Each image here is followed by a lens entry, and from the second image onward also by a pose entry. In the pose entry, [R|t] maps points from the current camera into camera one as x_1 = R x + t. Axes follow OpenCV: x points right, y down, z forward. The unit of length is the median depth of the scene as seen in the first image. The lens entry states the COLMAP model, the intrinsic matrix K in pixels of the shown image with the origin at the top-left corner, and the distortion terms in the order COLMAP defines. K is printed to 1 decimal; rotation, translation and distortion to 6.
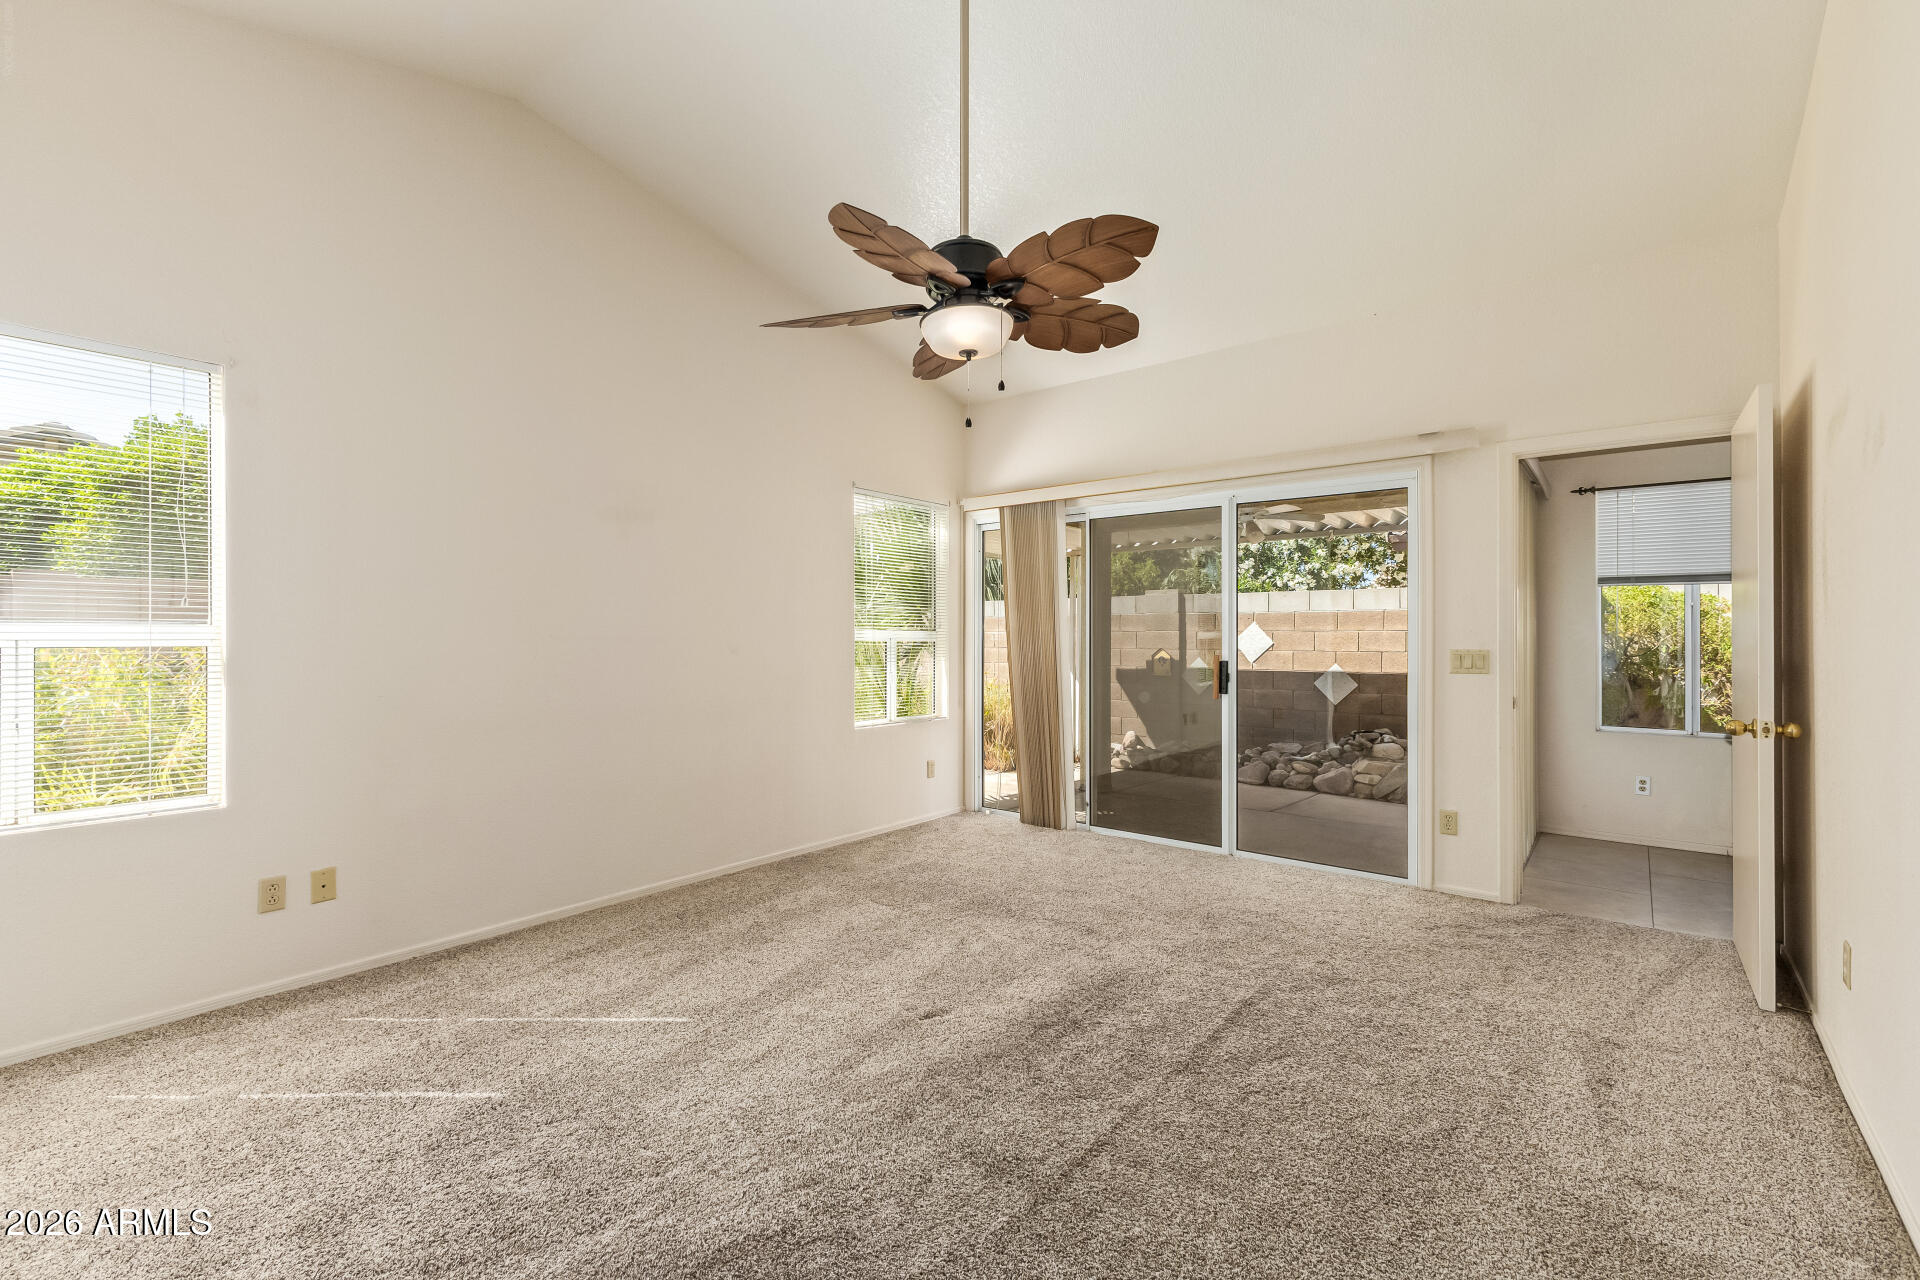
lens RADIAL K [[831.0, 0, 968.0], [0, 831.0, 635.9], [0, 0, 1]] dist [0.008688, -0.000405]
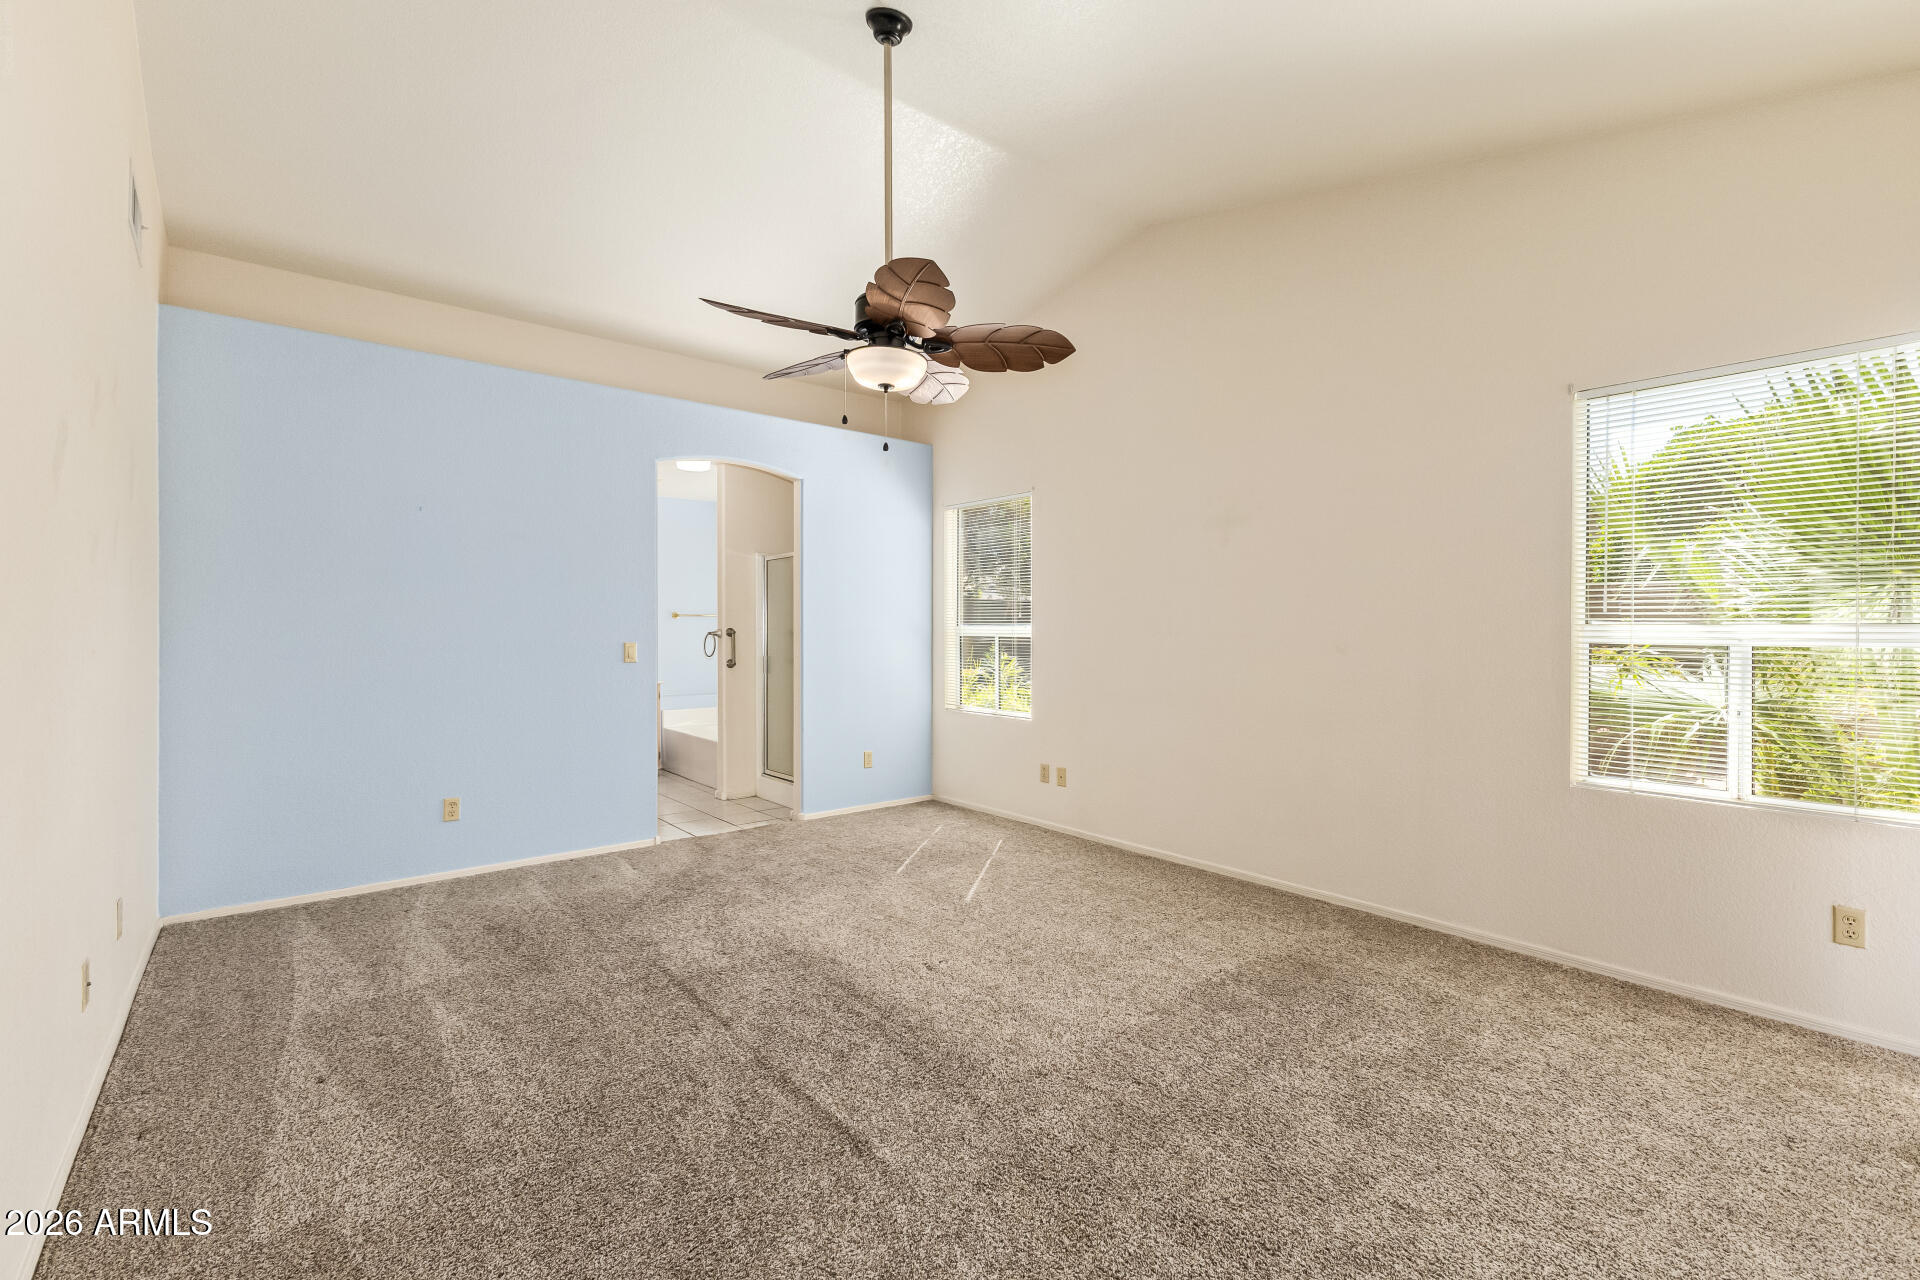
lens RADIAL K [[831.0, 0, 967.8], [0, 831.0, 632.3], [0, 0, 1]] dist [0.008688, -0.000405]
pose [[-0.197906, 0.000666, -0.980221, 0.768752], [-0.007414, 0.999970, 0.002176, -0.002315], [0.980193, 0.007698, -0.197895, 0.927385]]
